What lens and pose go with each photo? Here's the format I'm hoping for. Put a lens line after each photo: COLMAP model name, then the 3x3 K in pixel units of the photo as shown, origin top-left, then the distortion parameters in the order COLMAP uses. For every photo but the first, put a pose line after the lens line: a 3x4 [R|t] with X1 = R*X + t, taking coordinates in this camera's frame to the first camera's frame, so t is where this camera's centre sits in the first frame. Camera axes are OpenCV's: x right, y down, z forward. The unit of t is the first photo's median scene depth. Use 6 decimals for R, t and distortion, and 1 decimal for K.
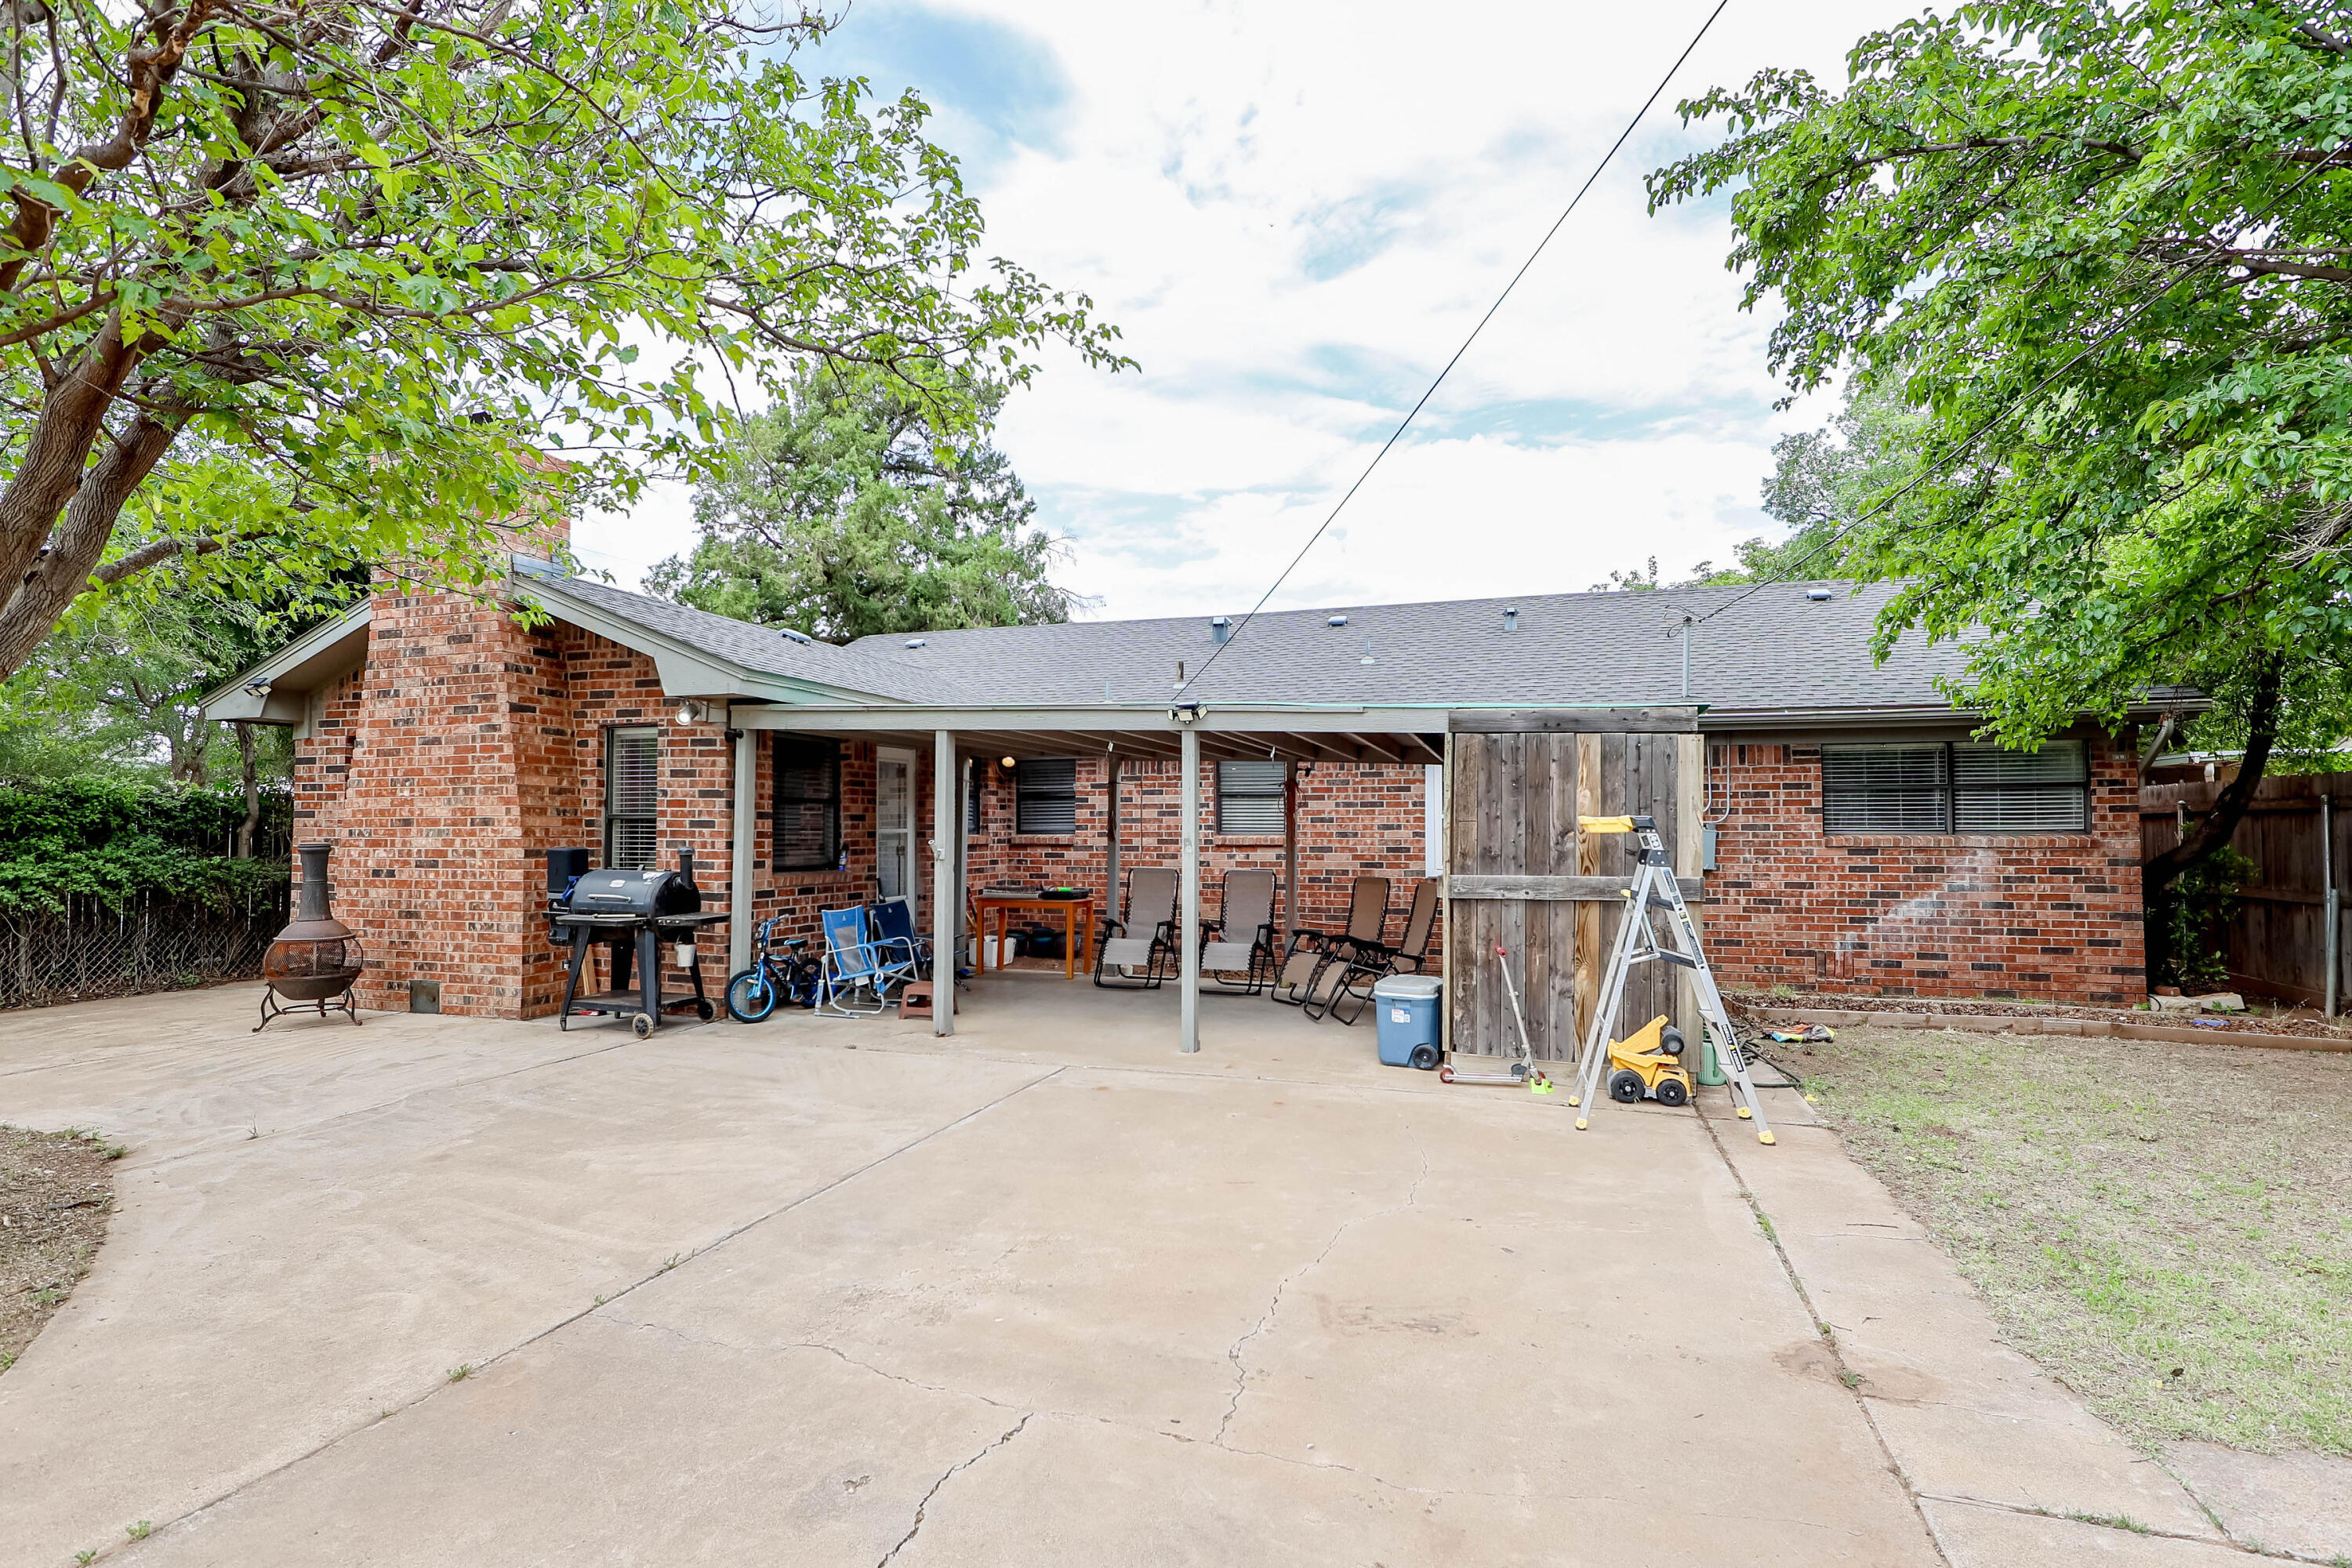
lens RADIAL K [[1124.2, 0, 1155.6], [0, 1124.2, 799.2], [0, 0, 1]] dist [-0.011812, 0.001868]
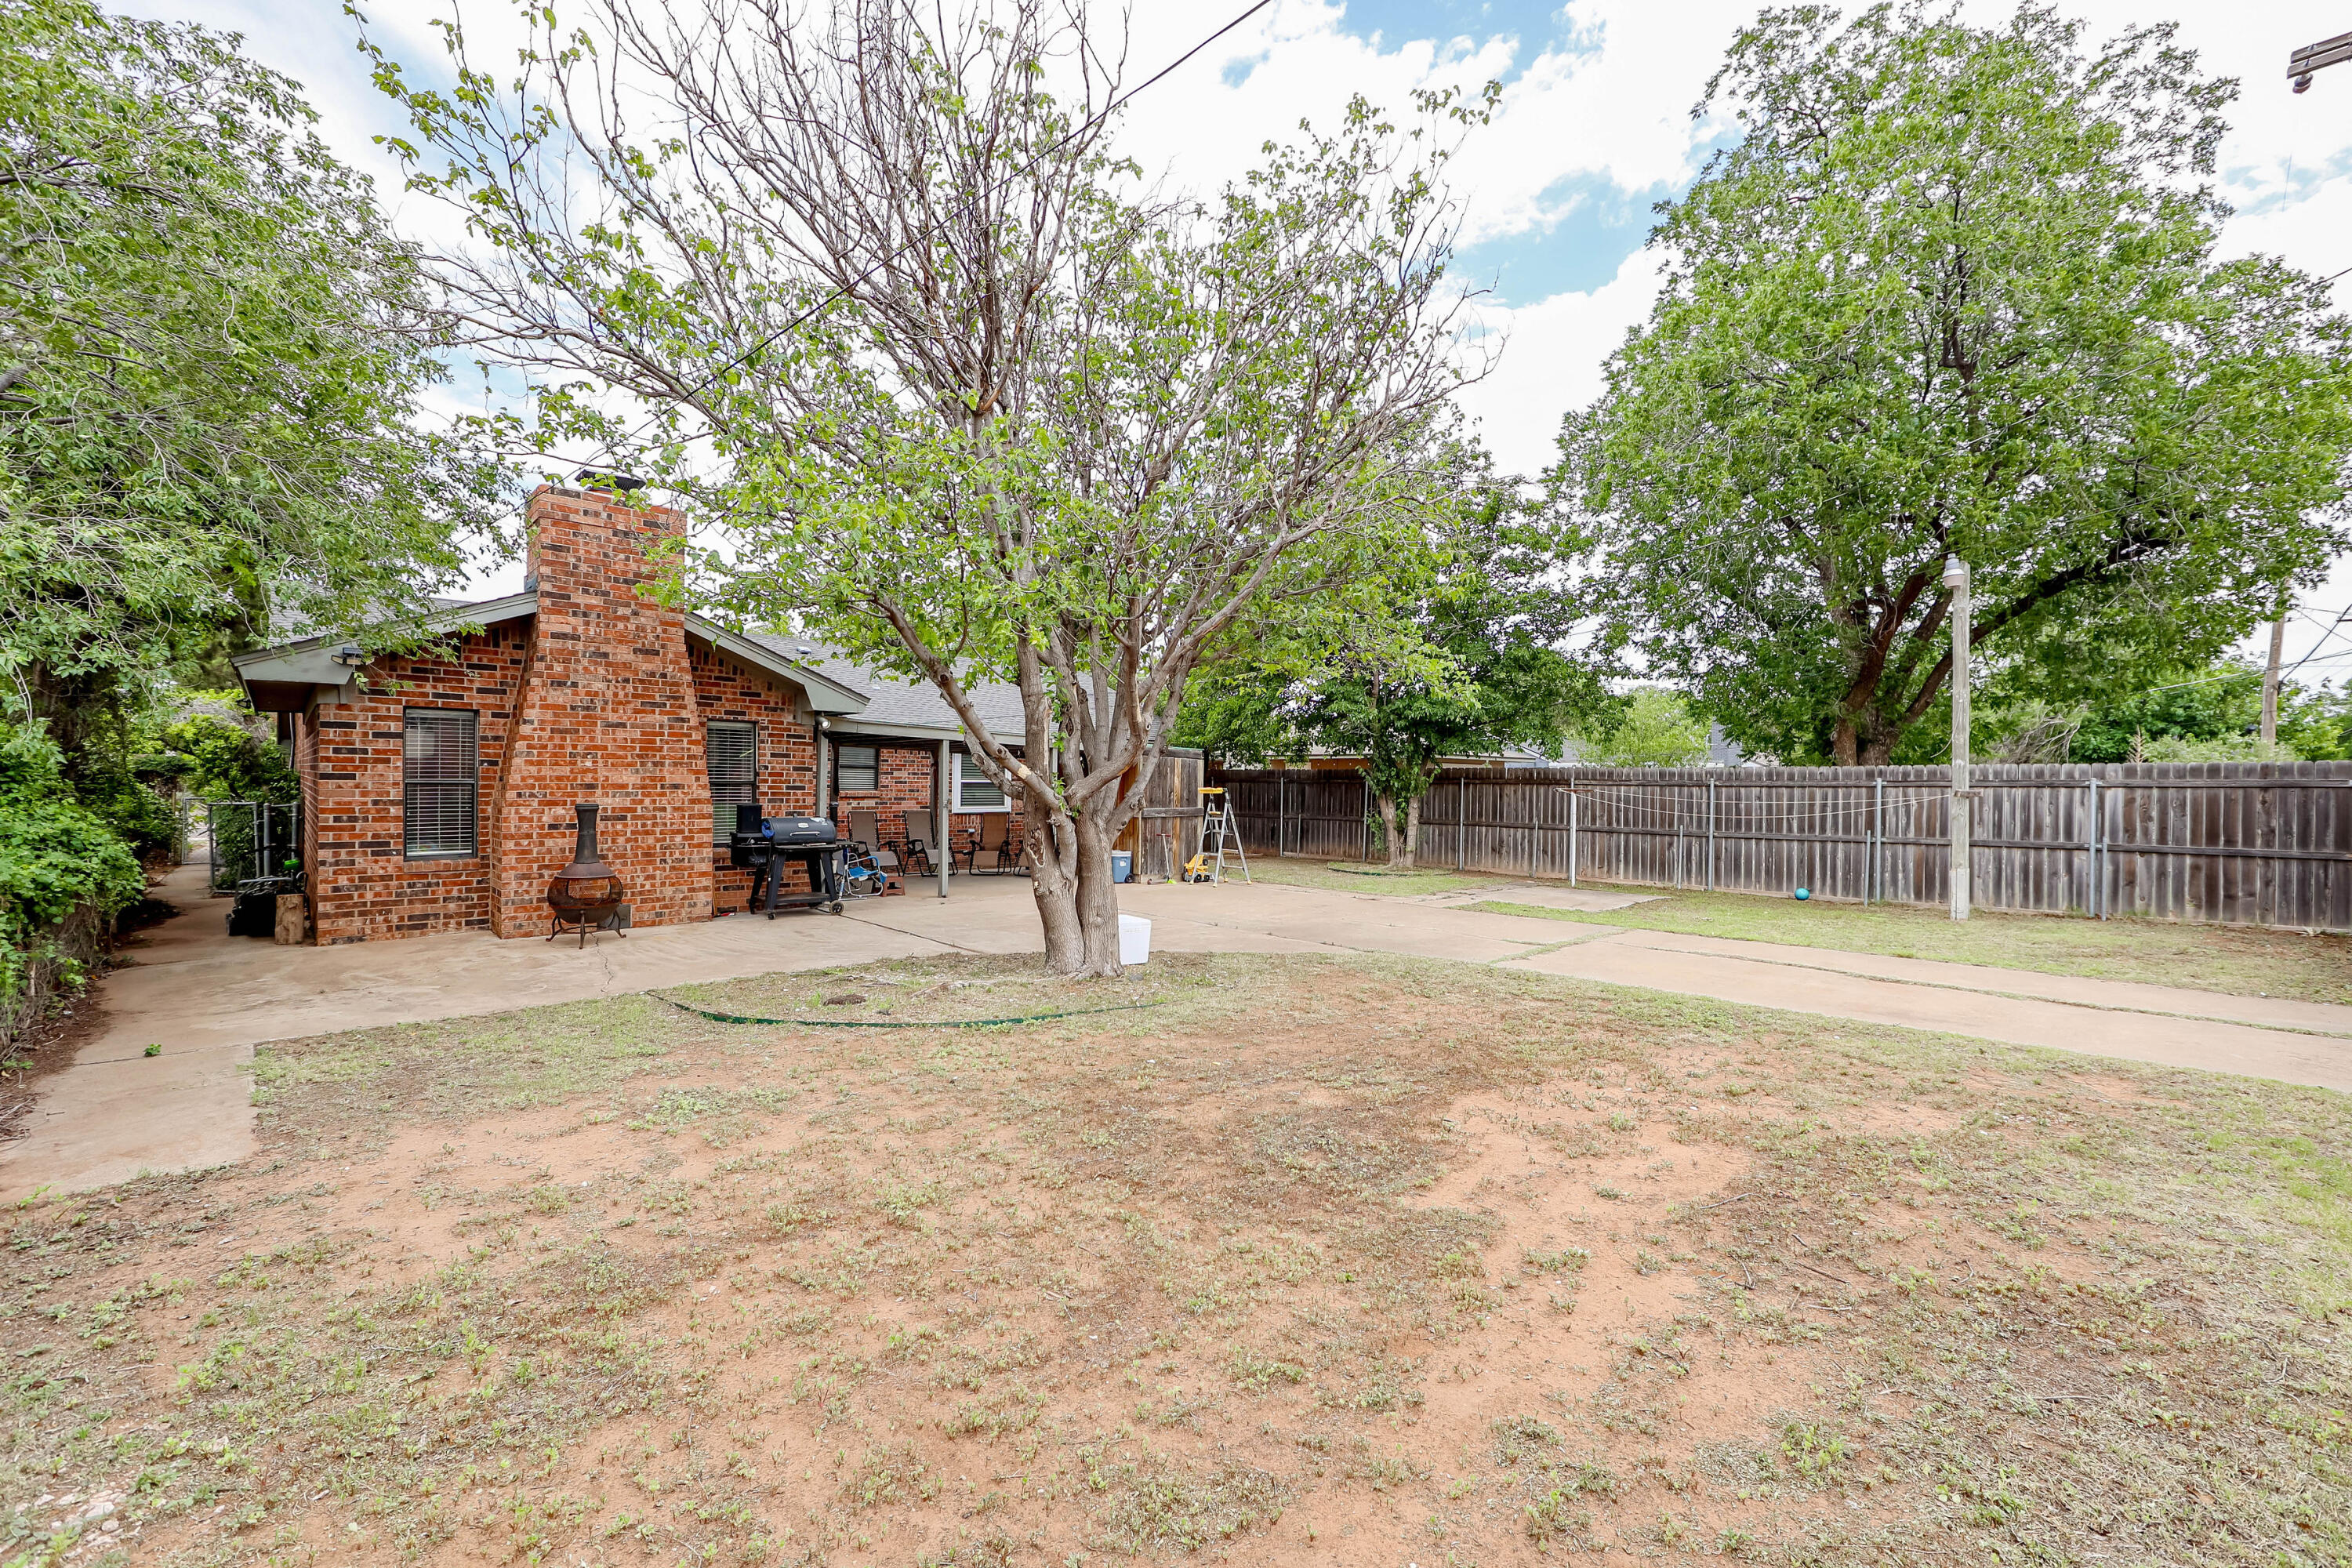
lens RADIAL K [[931.4, 0, 1168.1], [0, 931.4, 784.9], [0, 0, 1]] dist [-0.012530, 0.002451]
pose [[0.486982, 0.003133, 0.873406, -1.267185], [-0.033017, 0.999345, 0.014824, -0.018758], [-0.872788, -0.036056, 0.486766, -0.103685]]
